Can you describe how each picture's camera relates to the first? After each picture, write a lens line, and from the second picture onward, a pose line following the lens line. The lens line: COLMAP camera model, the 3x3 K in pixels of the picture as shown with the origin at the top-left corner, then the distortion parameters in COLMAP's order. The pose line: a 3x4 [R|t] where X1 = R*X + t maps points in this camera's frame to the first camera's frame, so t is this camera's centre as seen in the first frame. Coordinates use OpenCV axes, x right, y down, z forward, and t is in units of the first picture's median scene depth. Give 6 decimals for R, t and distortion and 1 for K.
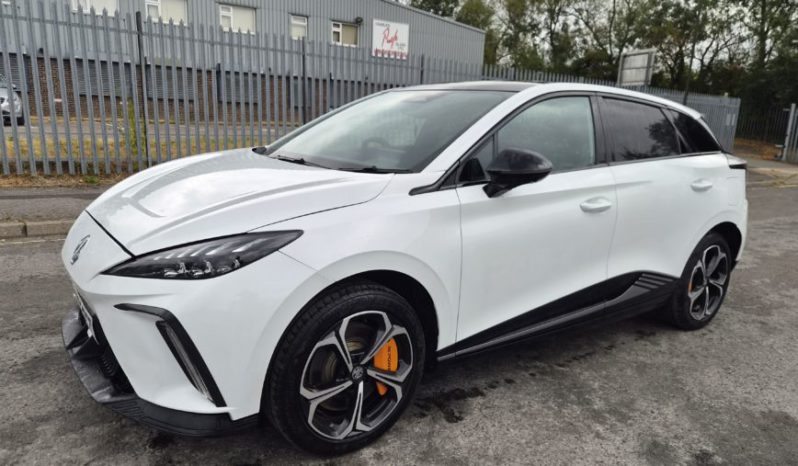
lens RADIAL K [[564.4, 0, 394.5], [0, 564.4, 236.7], [0, 0, 1]] dist [0.069684, -0.057736]
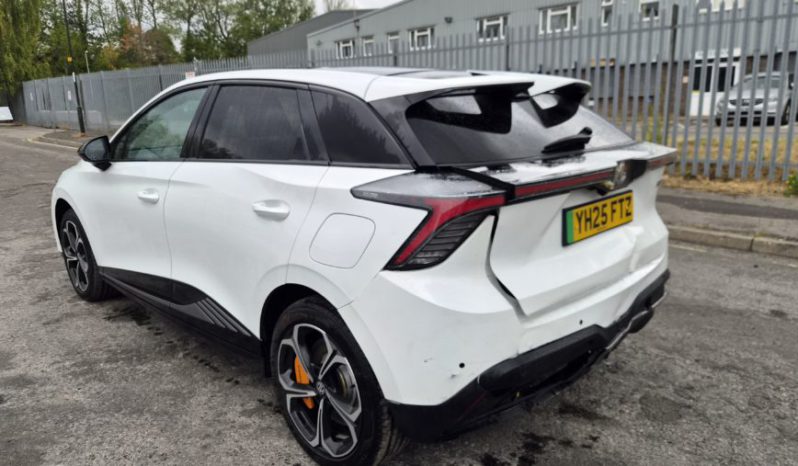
lens RADIAL K [[564.4, 0, 386.4], [0, 564.4, 237.1], [0, 0, 1]] dist [0.069684, -0.057736]
pose [[0.137373, 0.181491, -0.973750, 1.312449], [-0.182621, 0.970858, 0.155189, -0.203315], [0.973539, 0.156509, 0.166514, 1.156453]]
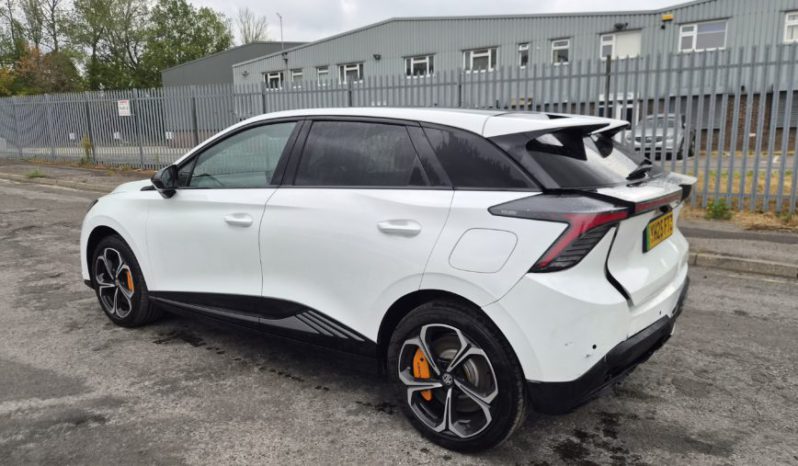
lens RADIAL K [[564.4, 0, 397.5], [0, 564.4, 238.3], [0, 0, 1]] dist [0.069684, -0.057736]
pose [[0.299880, 0.127601, -0.945405, 1.377222], [-0.182410, 0.980399, 0.074464, -0.146551], [0.936375, 0.150121, 0.317278, 0.869353]]
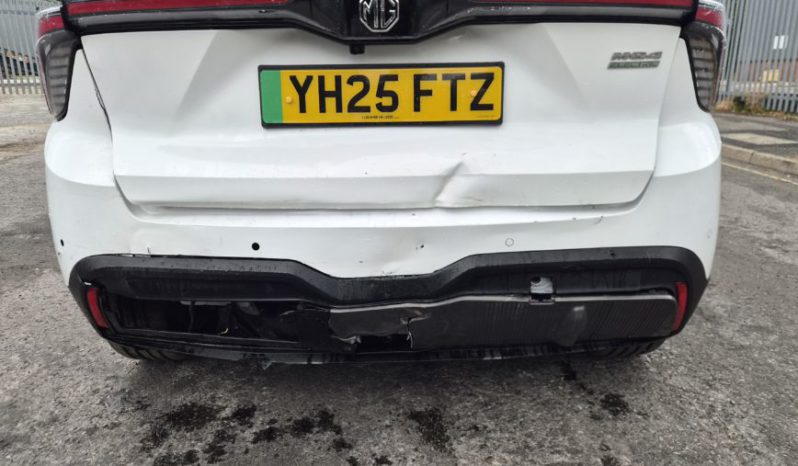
lens RADIAL K [[564.4, 0, 398.4], [0, 564.4, 232.3], [0, 0, 1]] dist [0.069684, -0.057736]
pose [[-0.601178, 0.175680, -0.779565, 0.990918], [-0.193337, 0.914577, 0.355203, -0.225235], [0.775374, 0.364259, -0.515859, 1.780293]]
